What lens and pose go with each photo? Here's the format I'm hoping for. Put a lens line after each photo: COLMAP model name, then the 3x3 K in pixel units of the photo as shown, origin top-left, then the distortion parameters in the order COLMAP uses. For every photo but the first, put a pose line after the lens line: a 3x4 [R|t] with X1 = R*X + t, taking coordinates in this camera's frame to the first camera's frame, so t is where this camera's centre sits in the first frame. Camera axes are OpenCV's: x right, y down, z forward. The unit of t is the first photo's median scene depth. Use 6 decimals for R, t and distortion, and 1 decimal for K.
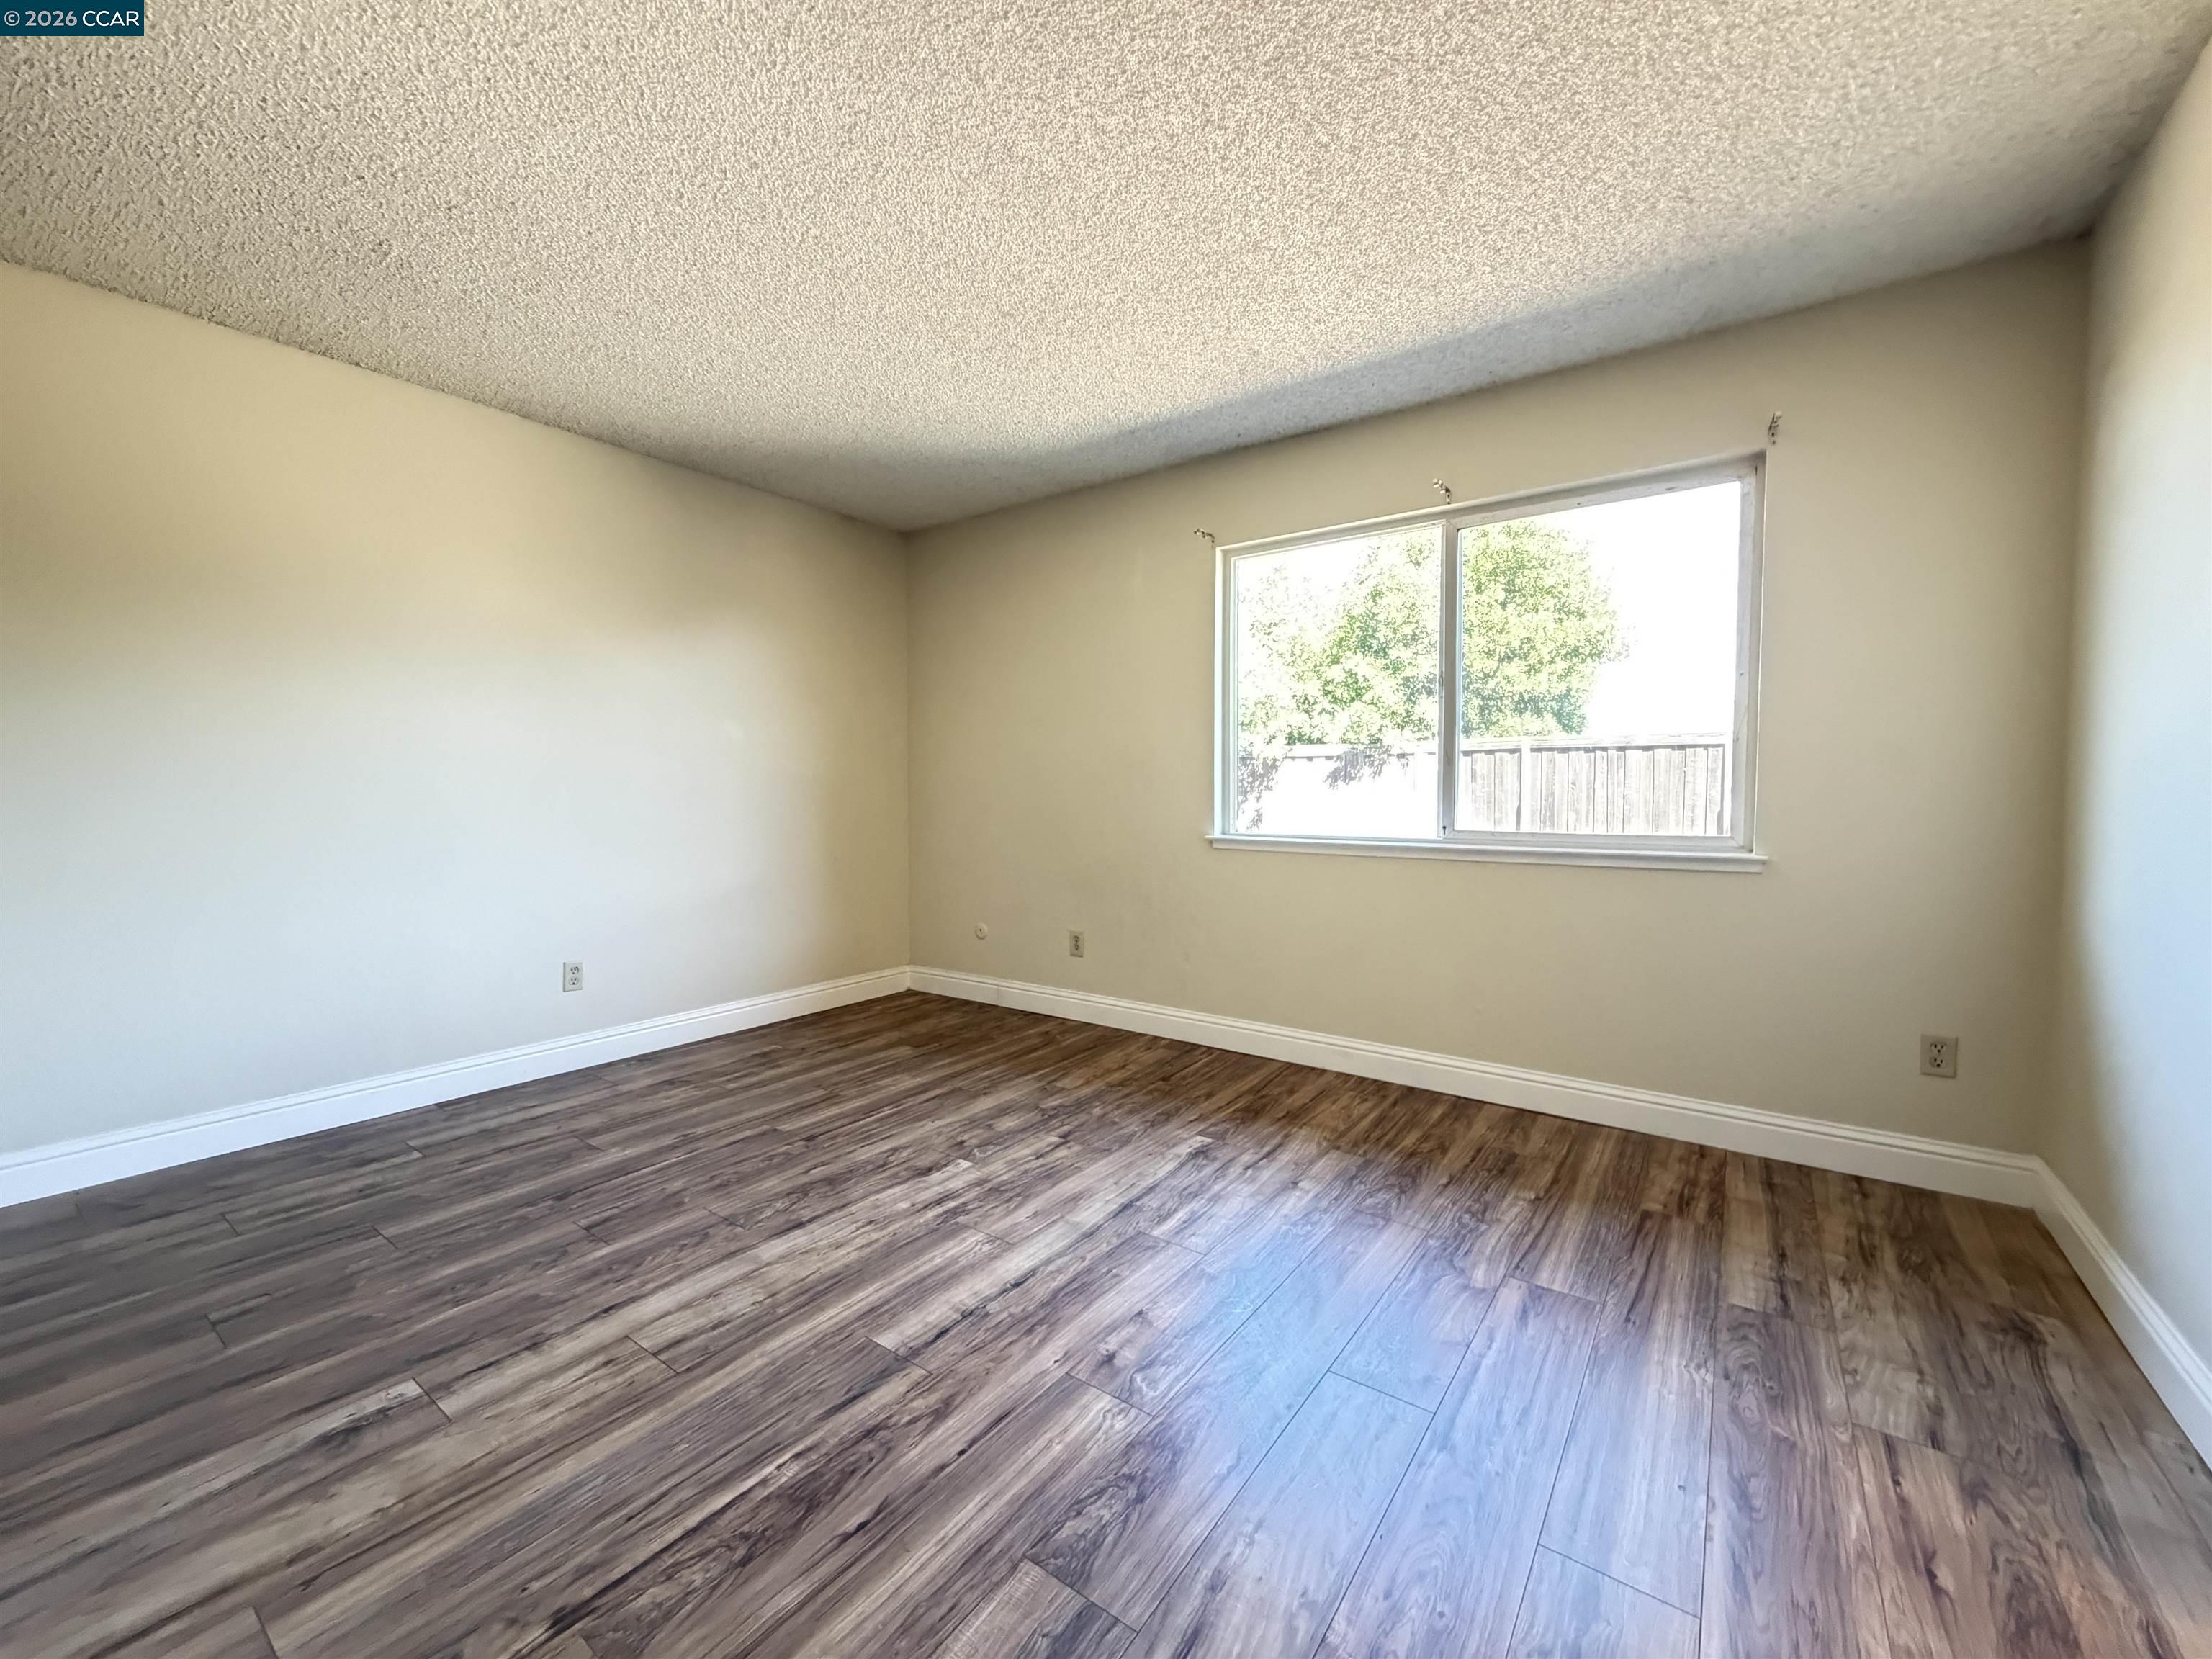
lens RADIAL K [[884.1, 0, 1120.1], [0, 884.1, 833.7], [0, 0, 1]] dist [0.001702, -0.000043]
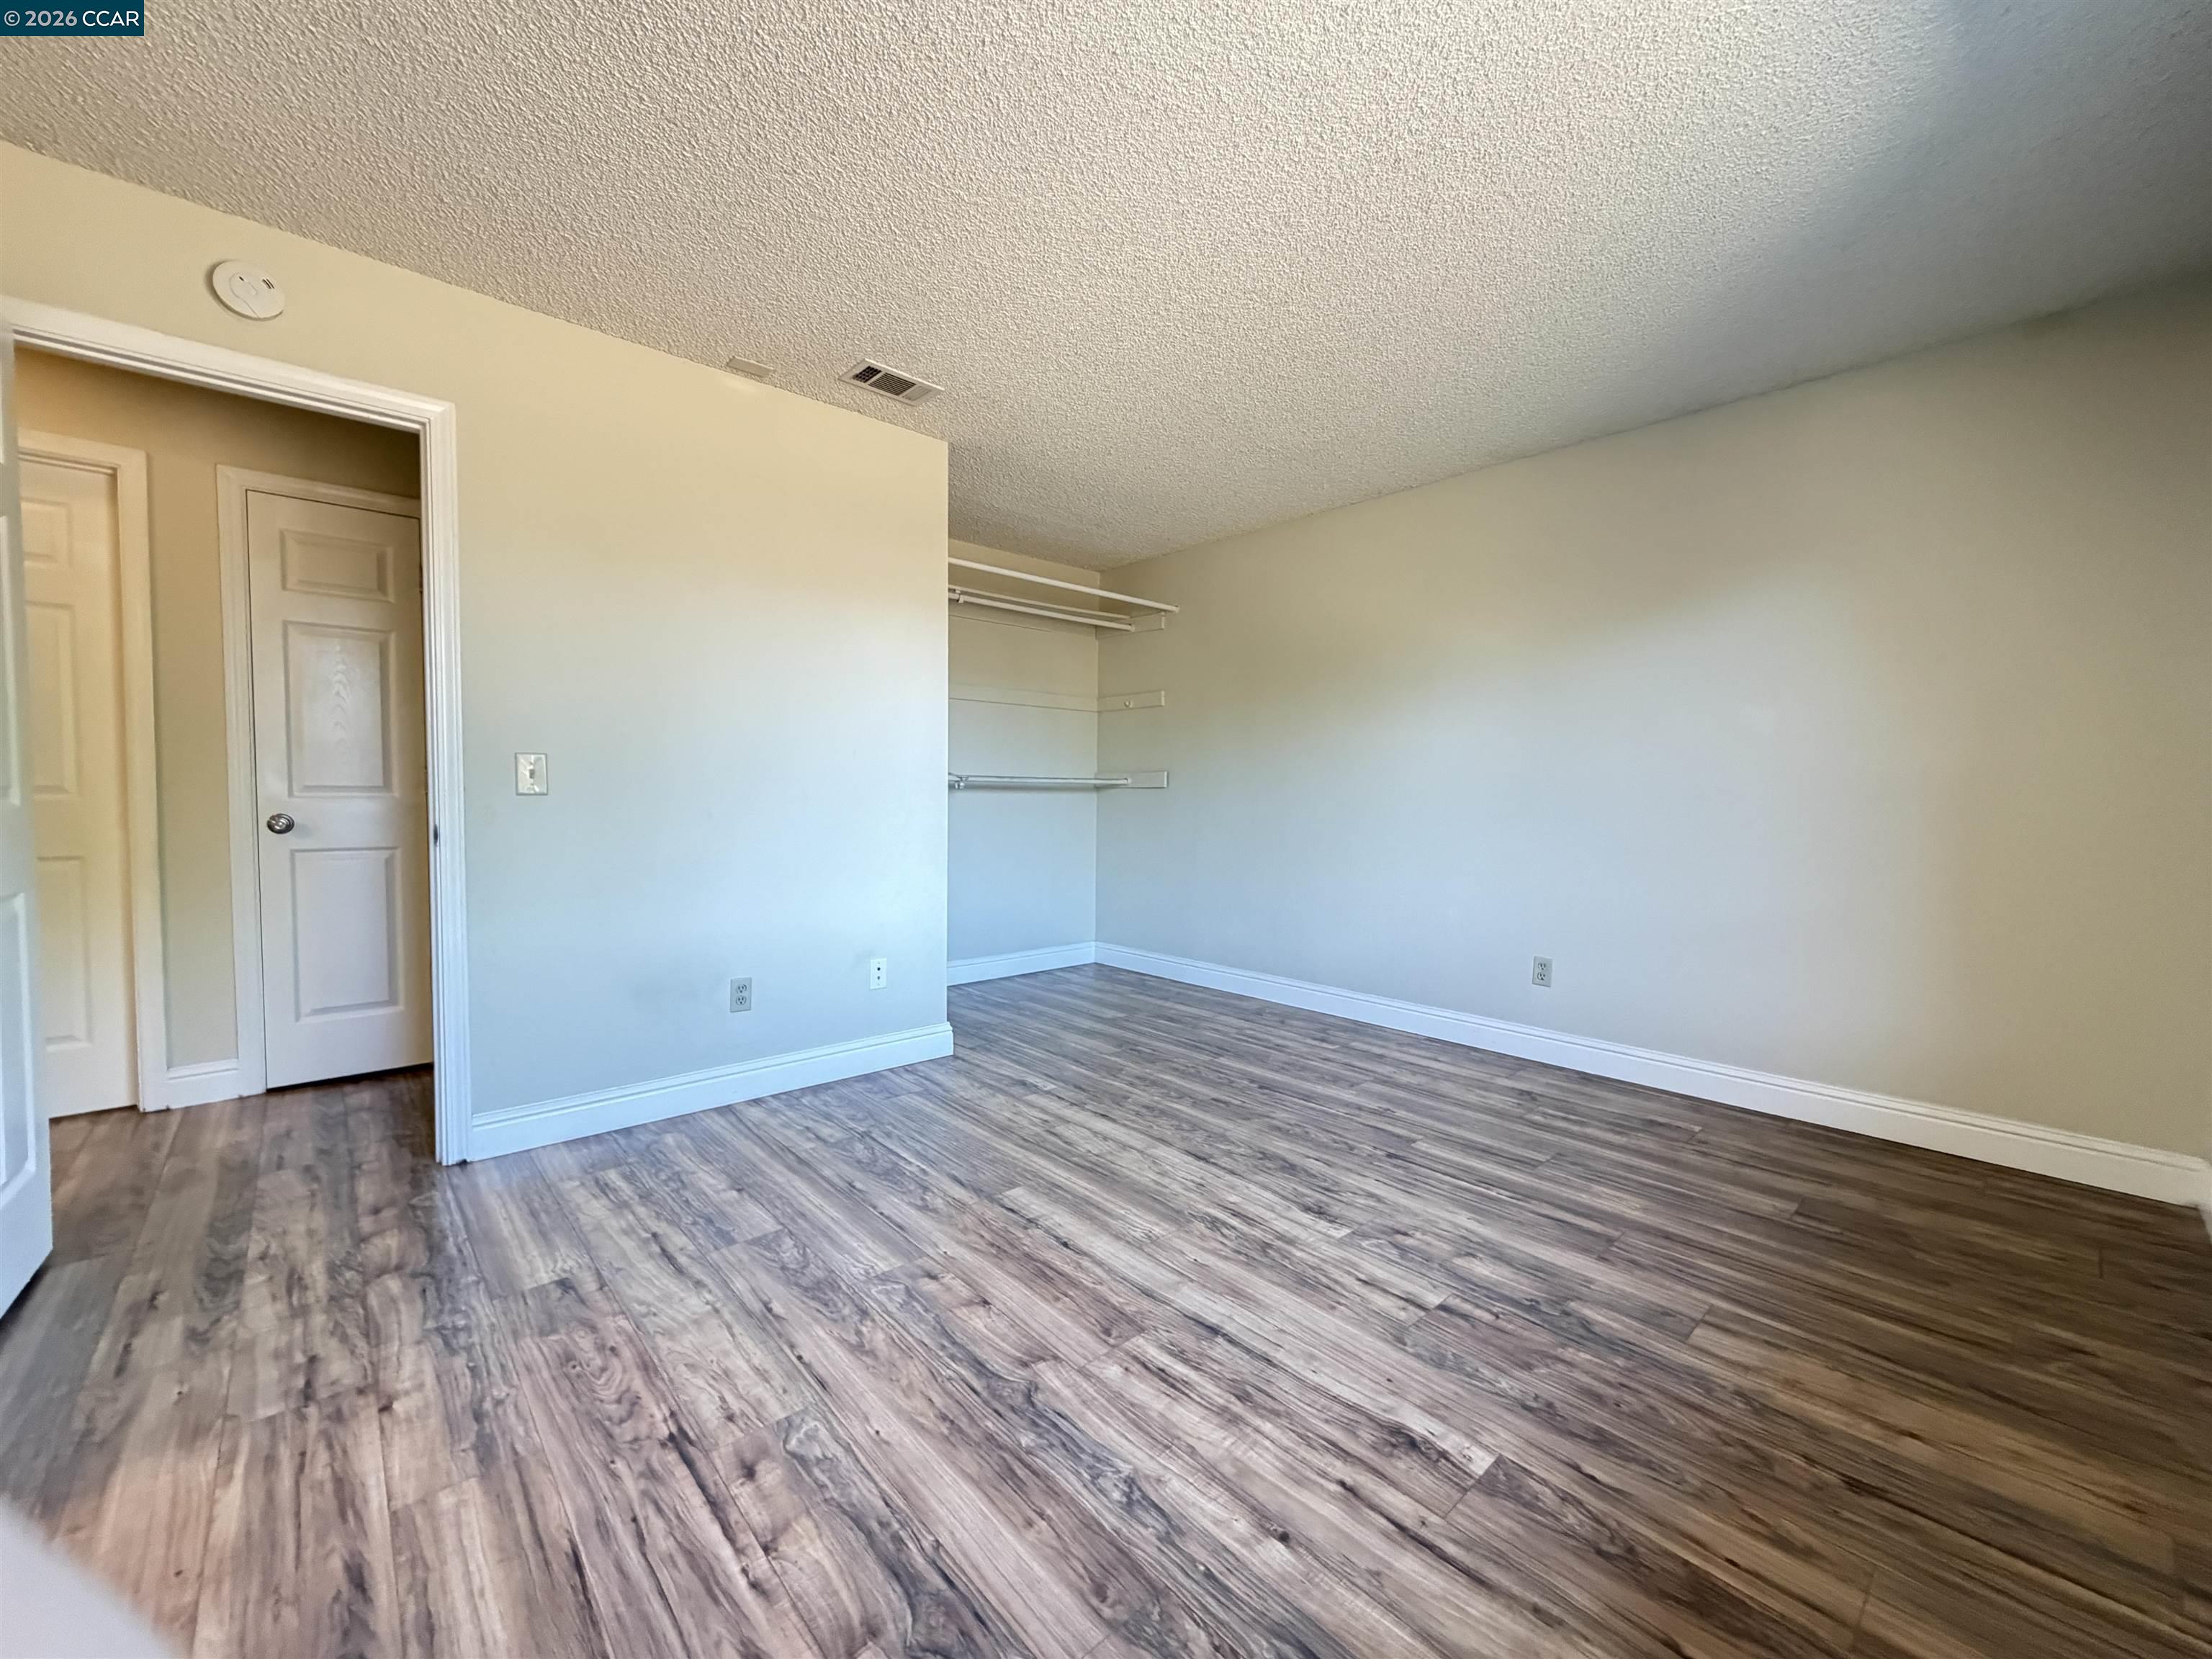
lens RADIAL K [[884.1, 0, 1094.8], [0, 884.1, 829.1], [0, 0, 1]] dist [0.001702, -0.000043]
pose [[-0.228115, 0.038230, -0.972883, 0.672972], [-0.057314, 0.996969, 0.052616, -0.043026], [0.971946, 0.067763, -0.225232, 0.917925]]
